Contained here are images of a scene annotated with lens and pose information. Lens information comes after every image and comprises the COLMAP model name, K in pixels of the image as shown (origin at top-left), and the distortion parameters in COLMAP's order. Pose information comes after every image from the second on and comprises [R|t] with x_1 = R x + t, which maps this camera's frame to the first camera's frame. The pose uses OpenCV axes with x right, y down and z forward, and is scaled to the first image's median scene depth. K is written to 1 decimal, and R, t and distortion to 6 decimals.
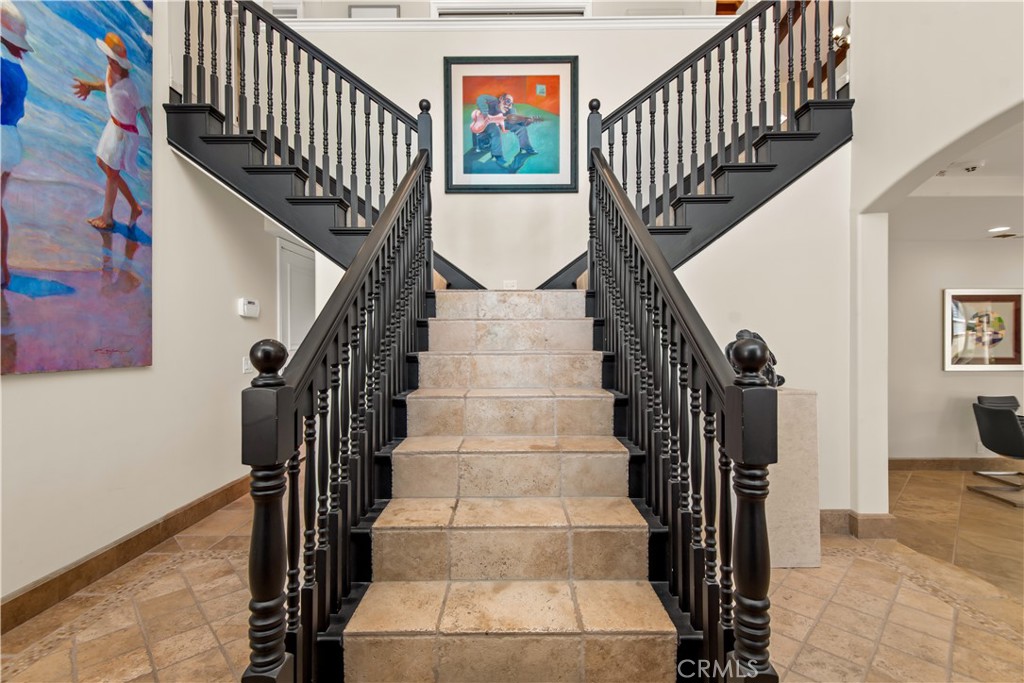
lens RADIAL K [[464.6, 0, 511.5], [0, 464.6, 344.5], [0, 0, 1]] dist [0.017326, -0.003473]
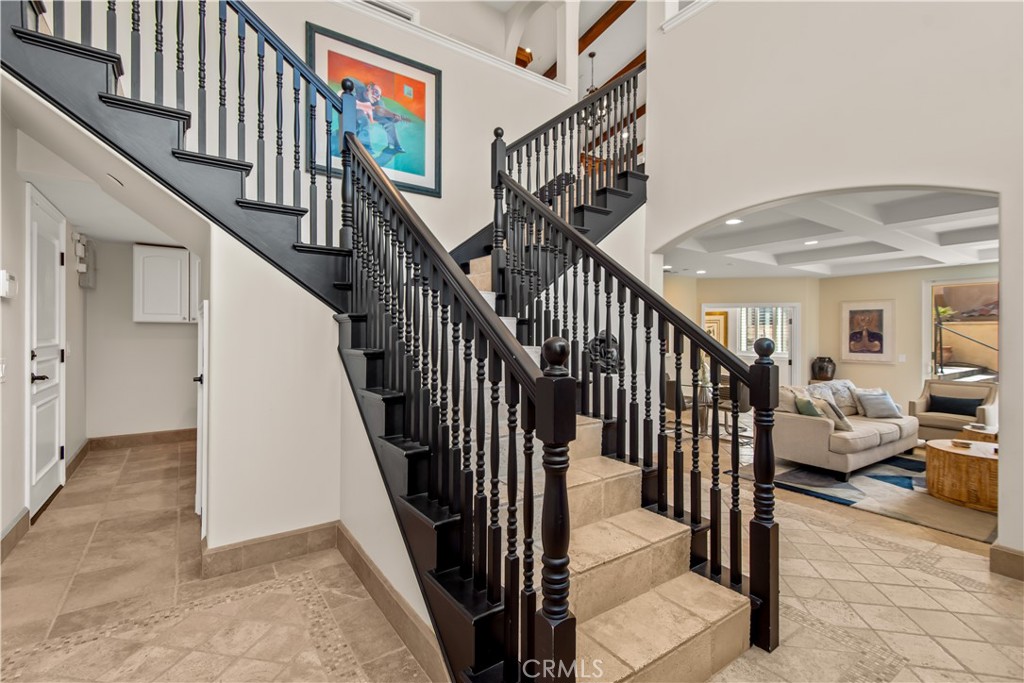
lens RADIAL K [[464.6, 0, 509.7], [0, 464.6, 337.8], [0, 0, 1]] dist [0.017326, -0.003473]
pose [[0.819292, 0.004401, 0.573360, -0.342606], [-0.006242, 0.999980, 0.001244, -0.005035], [-0.573343, -0.004598, 0.819302, 0.026728]]
